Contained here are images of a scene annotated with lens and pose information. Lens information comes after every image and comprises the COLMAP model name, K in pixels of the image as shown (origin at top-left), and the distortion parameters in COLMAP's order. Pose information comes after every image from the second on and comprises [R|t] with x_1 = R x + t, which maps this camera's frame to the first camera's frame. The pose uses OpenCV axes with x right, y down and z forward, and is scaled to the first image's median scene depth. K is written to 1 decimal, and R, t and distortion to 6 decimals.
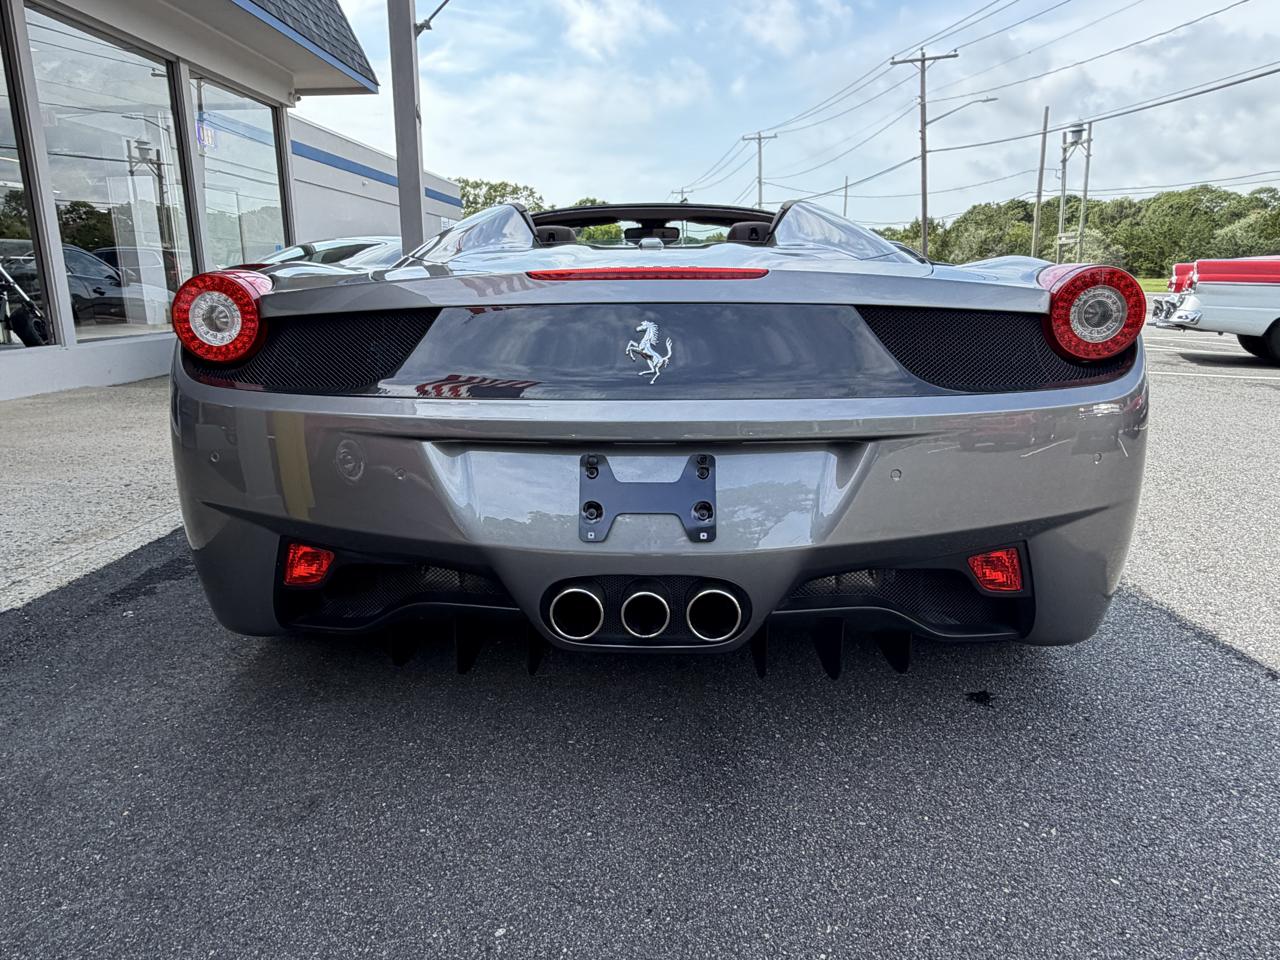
lens RADIAL K [[835.4, 0, 636.3], [0, 835.4, 478.7], [0, 0, 1]] dist [0.003037, 0.000661]
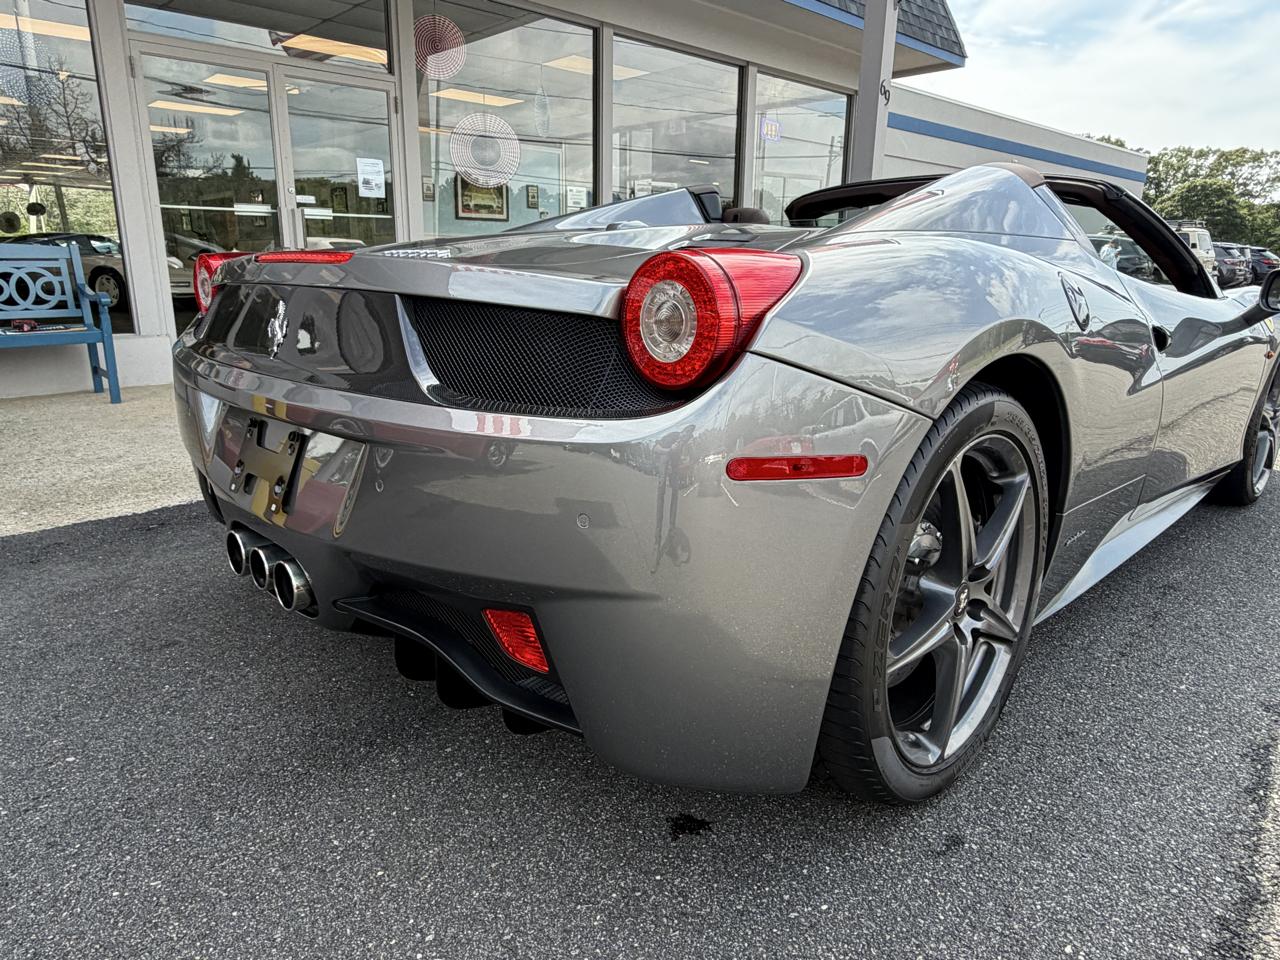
lens RADIAL K [[839.6, 0, 614.1], [0, 839.6, 483.3], [0, 0, 1]] dist [-0.002047, 0.002813]
pose [[0.717438, 0.188184, -0.670724, 0.685800], [-0.174297, 0.980689, 0.088714, -0.081570], [0.674466, 0.053258, 0.736383, 0.318213]]
